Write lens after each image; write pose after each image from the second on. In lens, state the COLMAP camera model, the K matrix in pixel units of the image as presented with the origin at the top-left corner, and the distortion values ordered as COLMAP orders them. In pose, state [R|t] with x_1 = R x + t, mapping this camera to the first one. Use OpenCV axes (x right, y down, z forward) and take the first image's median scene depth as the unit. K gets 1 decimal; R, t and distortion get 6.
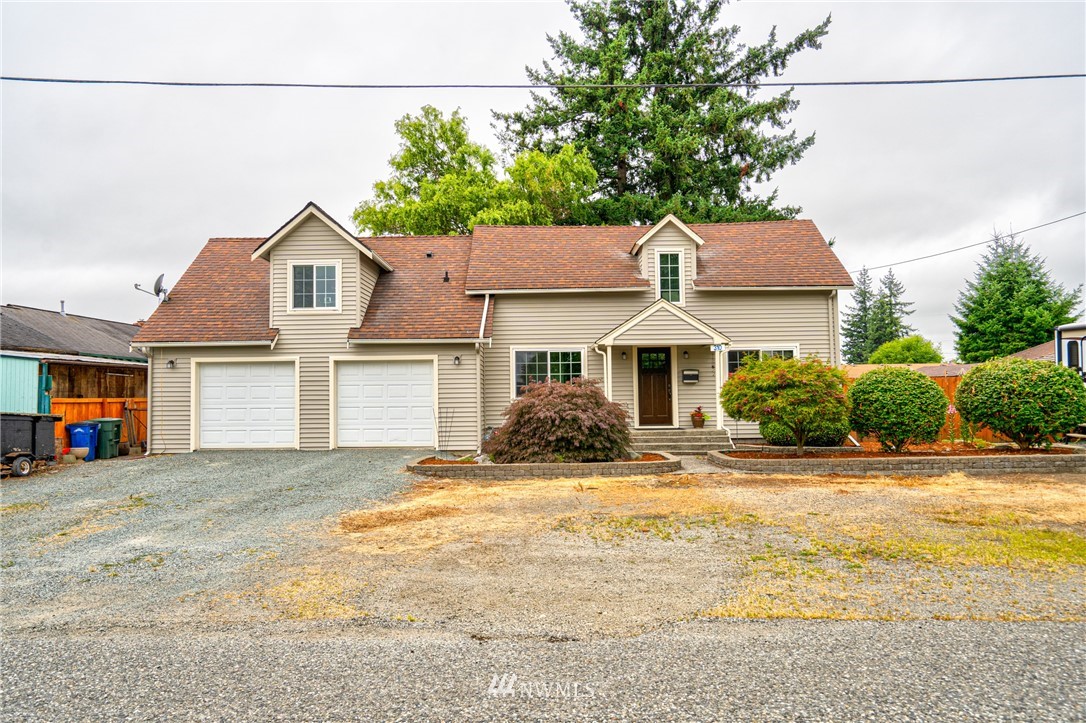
lens RADIAL K [[784.6, 0, 543.0], [0, 784.6, 361.5], [0, 0, 1]] dist [0.008551, 0.000429]
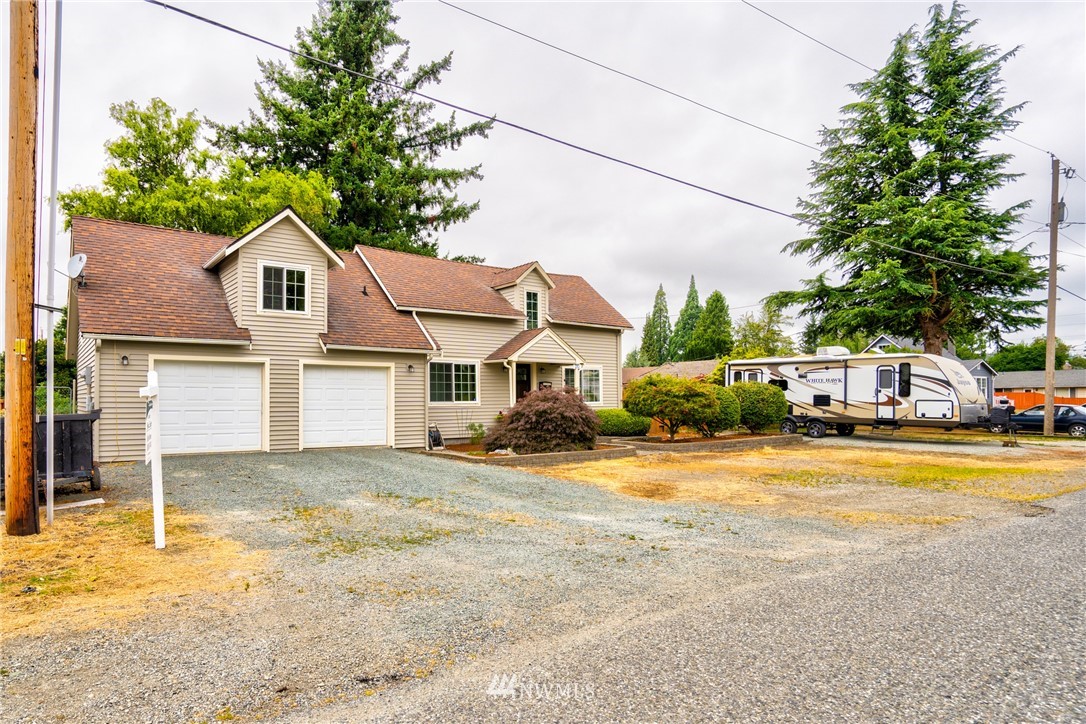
lens RADIAL K [[680.3, 0, 540.4], [0, 680.3, 384.8], [0, 0, 1]] dist [-0.039267, 0.001137]
pose [[0.776410, 0.023668, 0.629784, -0.540356], [-0.033413, 0.999435, 0.003632, 0.011620], [-0.629342, -0.023863, 0.776762, 0.112156]]
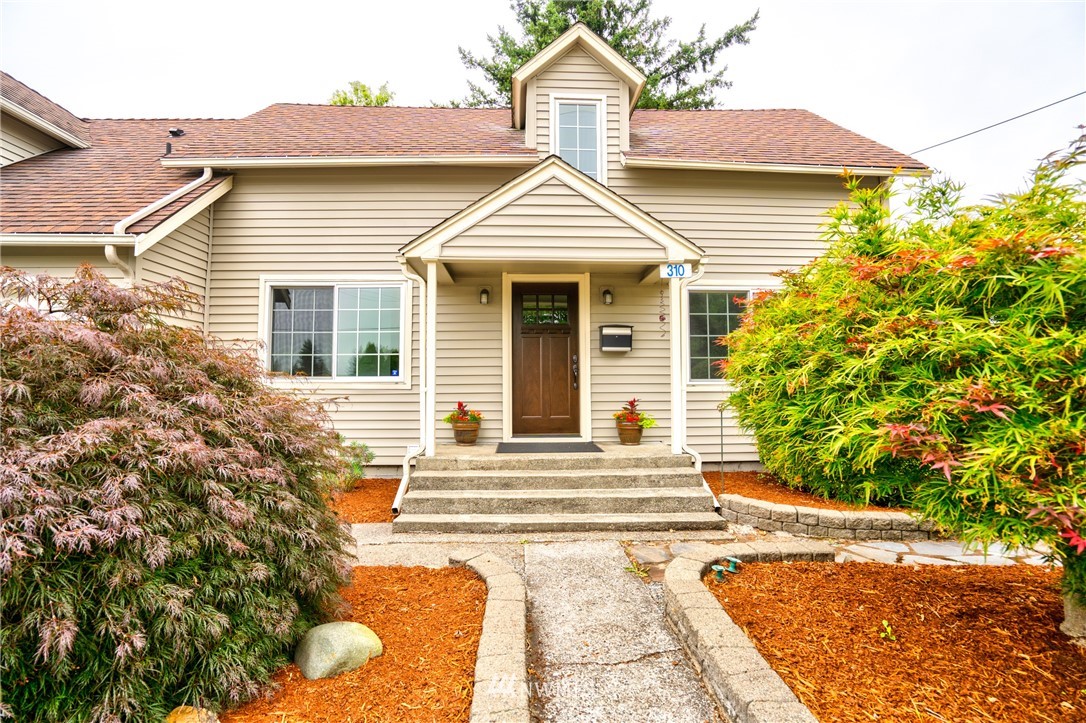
lens RADIAL K [[517.1, 0, 550.3], [0, 517.1, 361.8], [0, 0, 1]] dist [-0.029733, 0.000361]
pose [[0.998808, 0.010553, 0.047659, 0.129802], [-0.010854, 0.999923, 0.006063, 0.031795], [-0.047591, -0.006573, 0.998845, 0.668956]]
